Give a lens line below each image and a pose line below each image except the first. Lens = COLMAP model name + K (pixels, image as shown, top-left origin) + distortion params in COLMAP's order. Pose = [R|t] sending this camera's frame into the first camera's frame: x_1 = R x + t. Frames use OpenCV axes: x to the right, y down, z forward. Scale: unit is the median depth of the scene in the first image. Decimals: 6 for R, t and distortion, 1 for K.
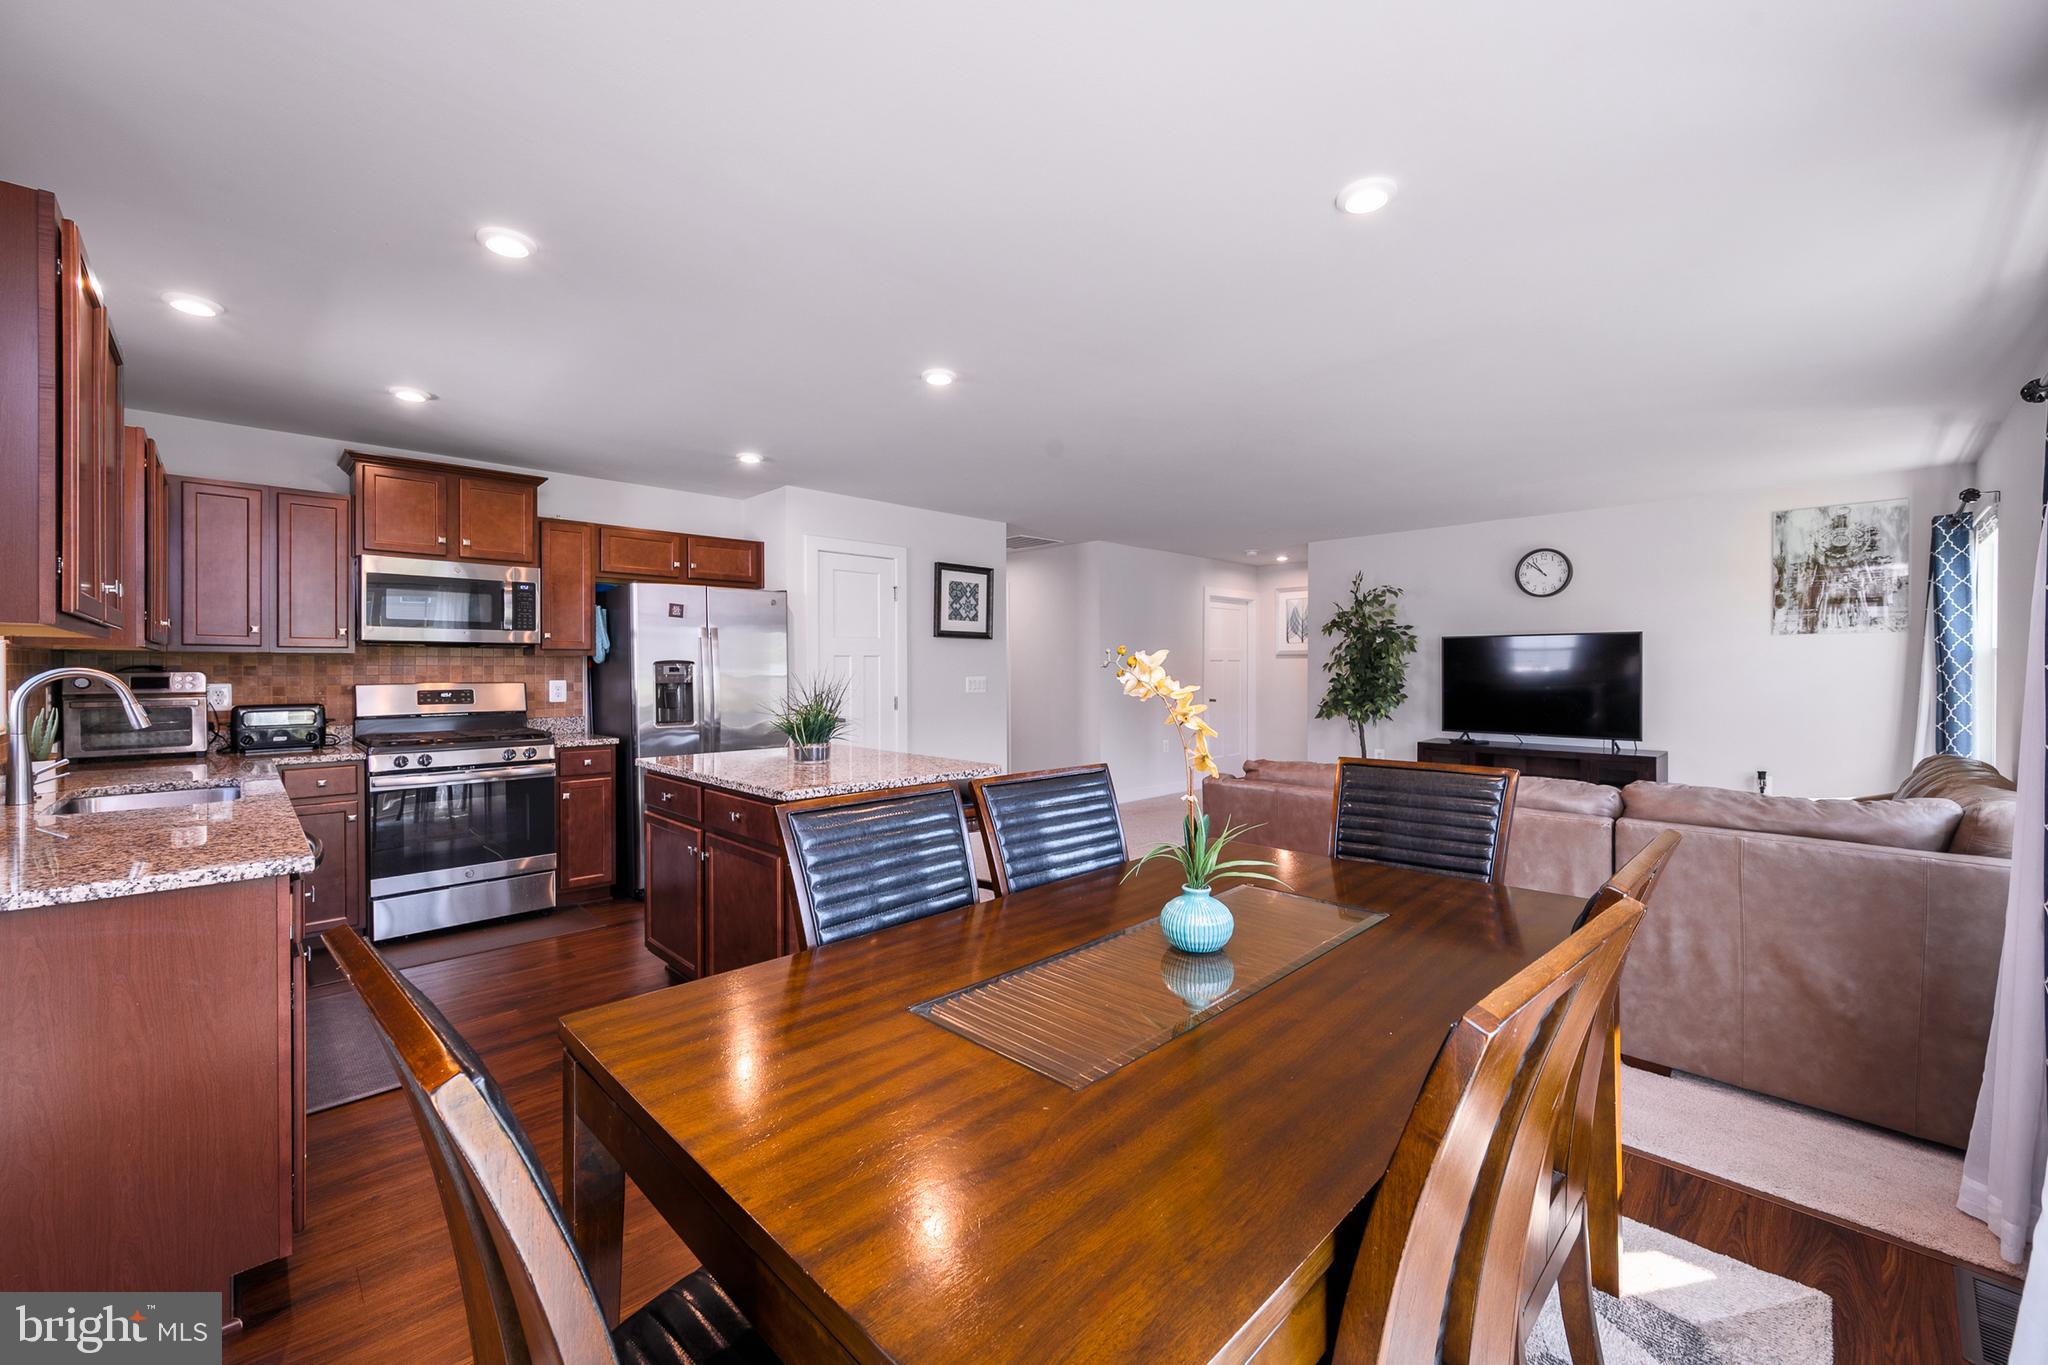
lens RADIAL K [[804.2, 0, 1034.7], [0, 804.2, 673.1], [0, 0, 1]] dist [-0.005813, 0.000538]
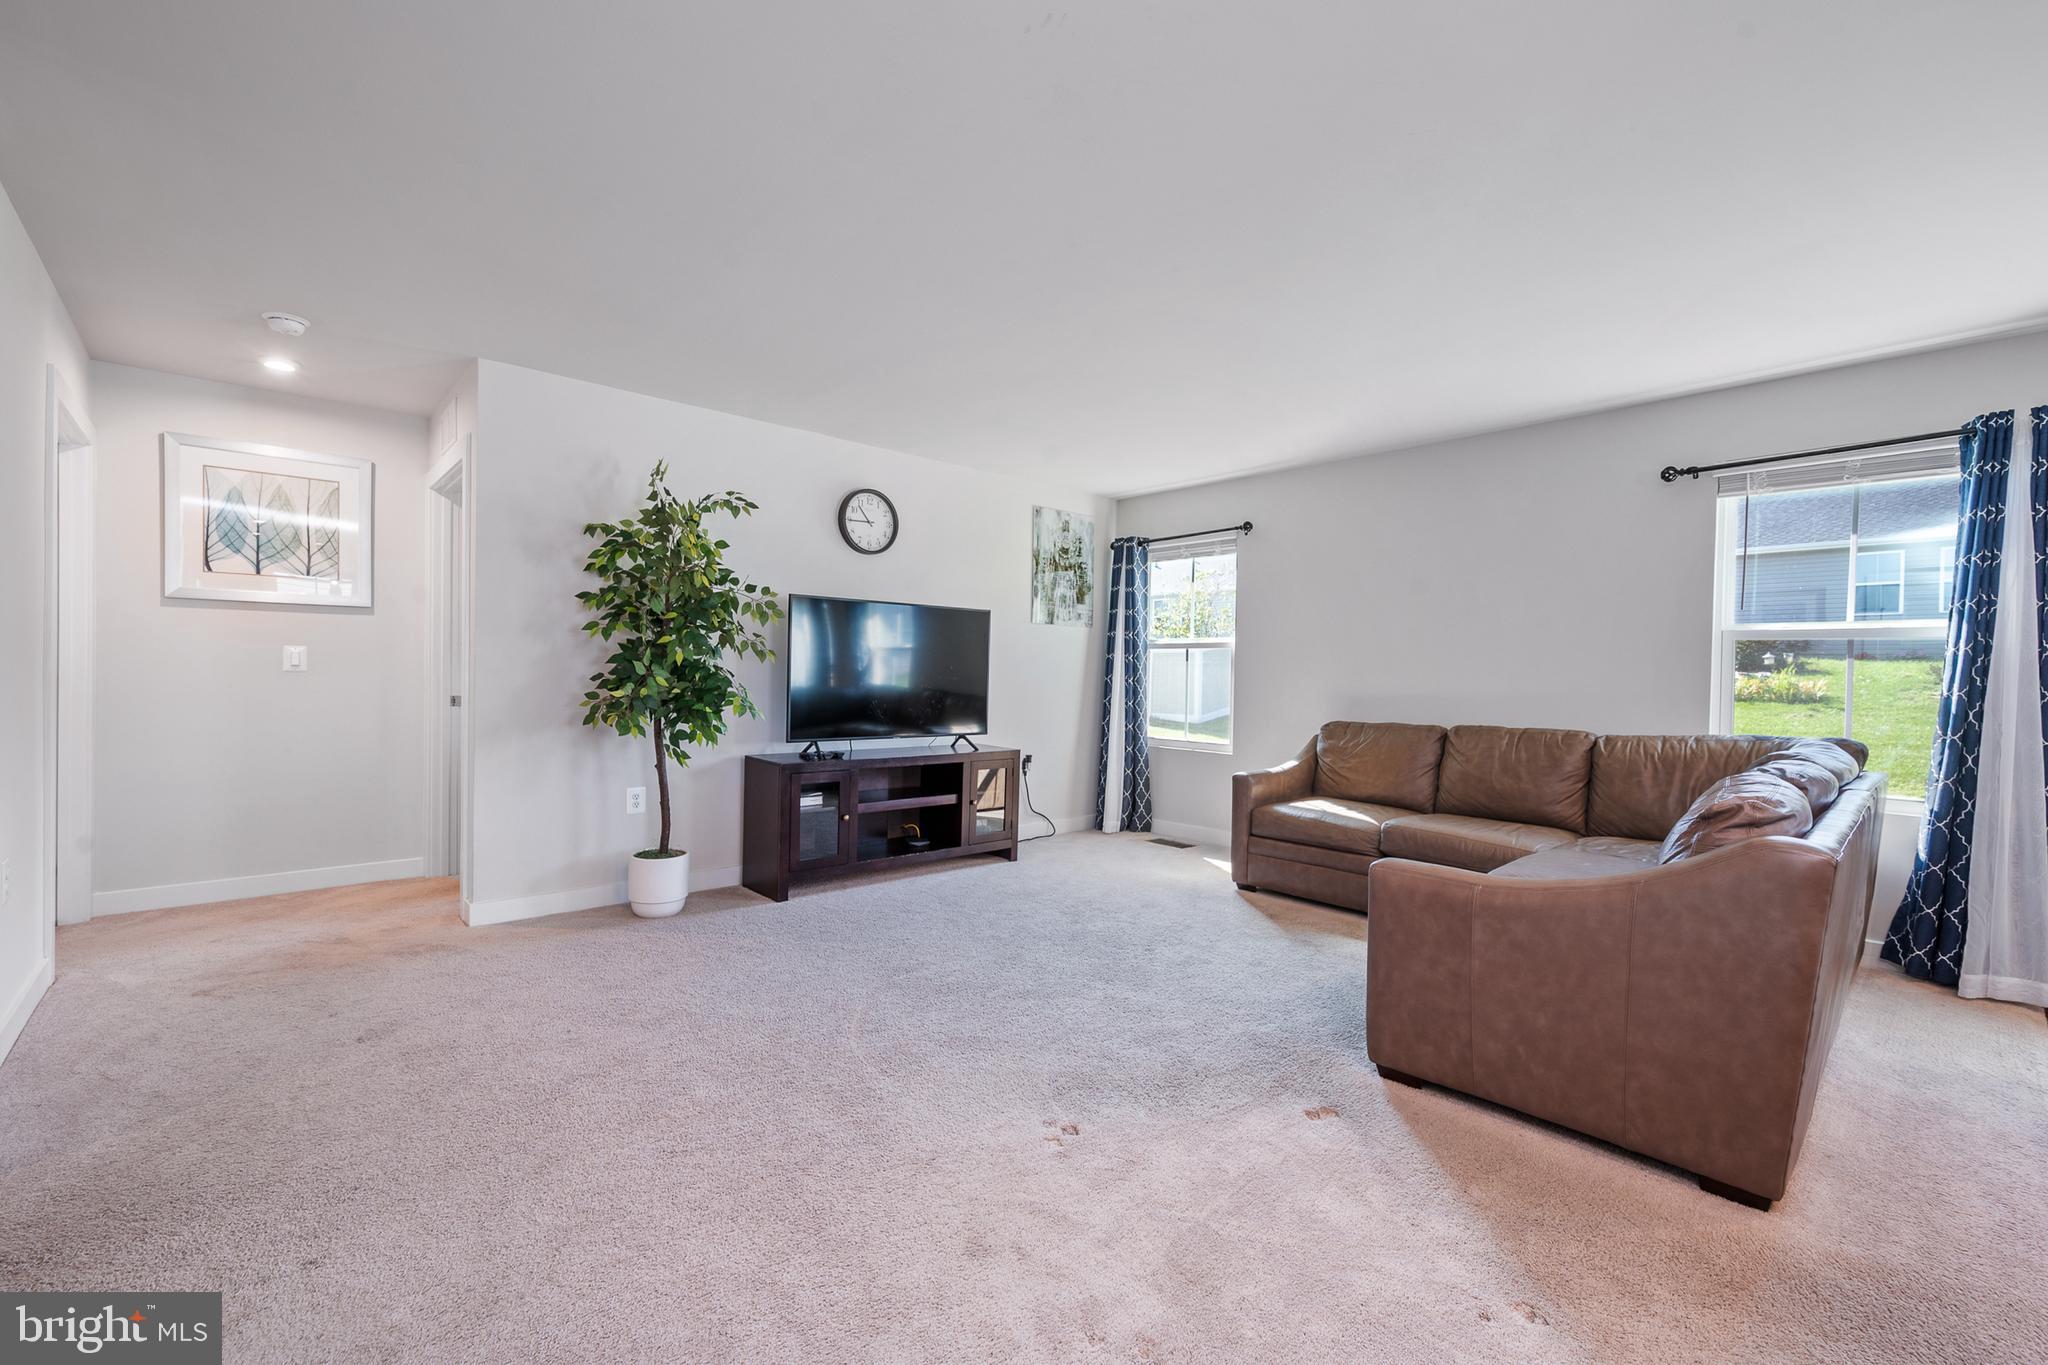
lens RADIAL K [[852.5, 0, 1035.2], [0, 852.5, 689.4], [0, 0, 1]] dist [-0.000321, -0.000308]
pose [[0.040359, -0.014165, 0.999085, -0.208327], [-0.008806, 0.999856, 0.014531, 0.024373], [-0.999146, -0.009384, 0.040228, 1.036119]]
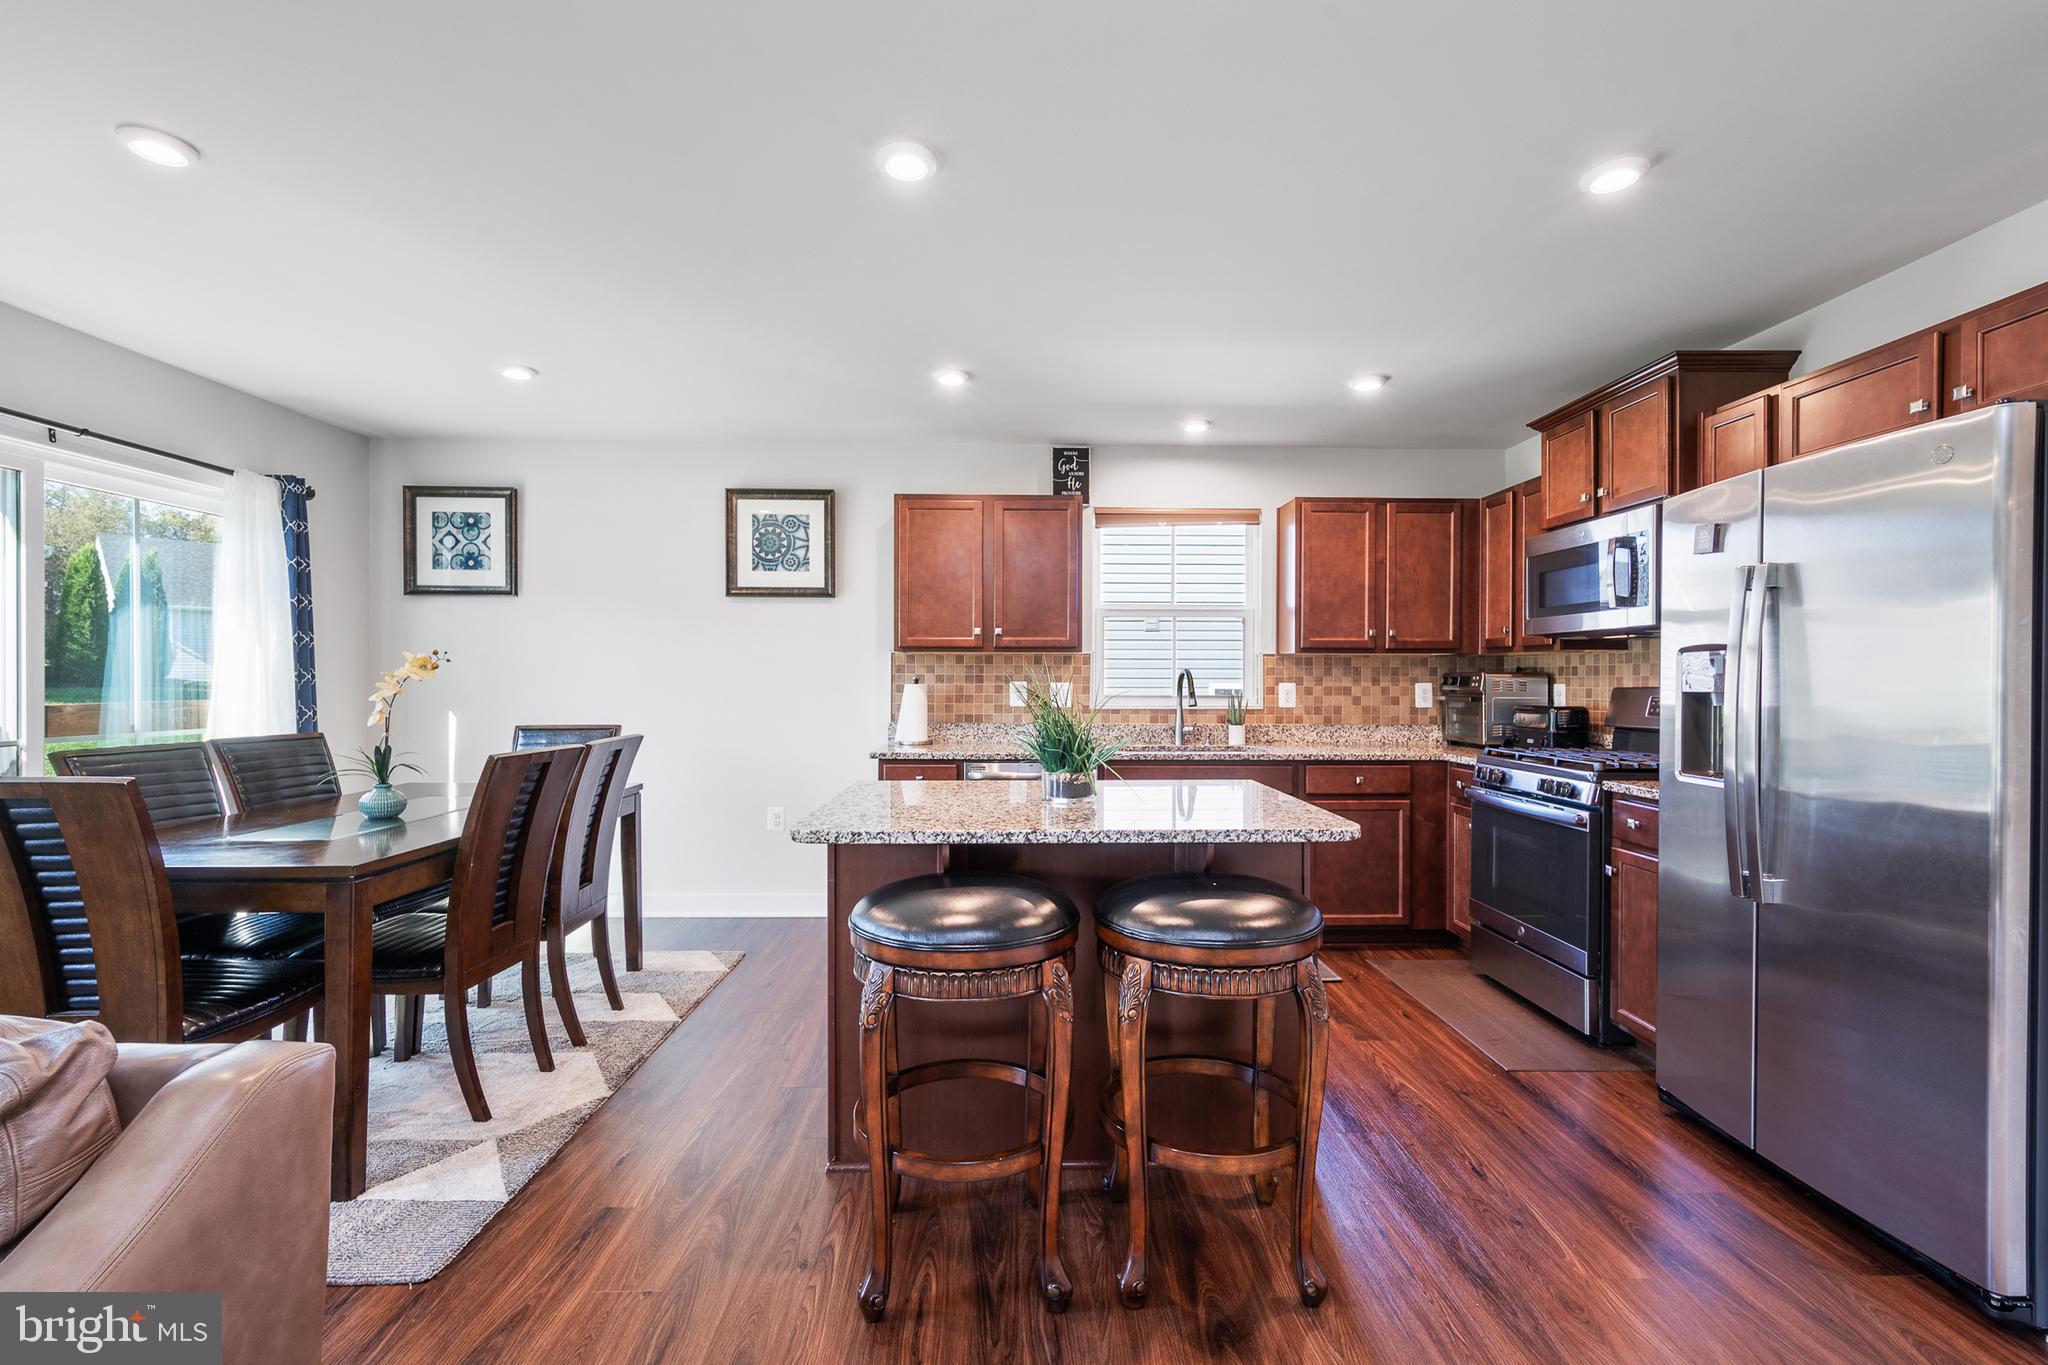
lens RADIAL K [[895.1, 0, 1031.0], [0, 895.1, 680.1], [0, 0, 1]] dist [-0.000846, 0.001099]
pose [[-0.693458, 0.000127, -0.720497, 0.196229], [-0.006587, 0.999957, 0.006516, 0.004188], [0.720467, 0.009265, -0.693428, 0.991901]]
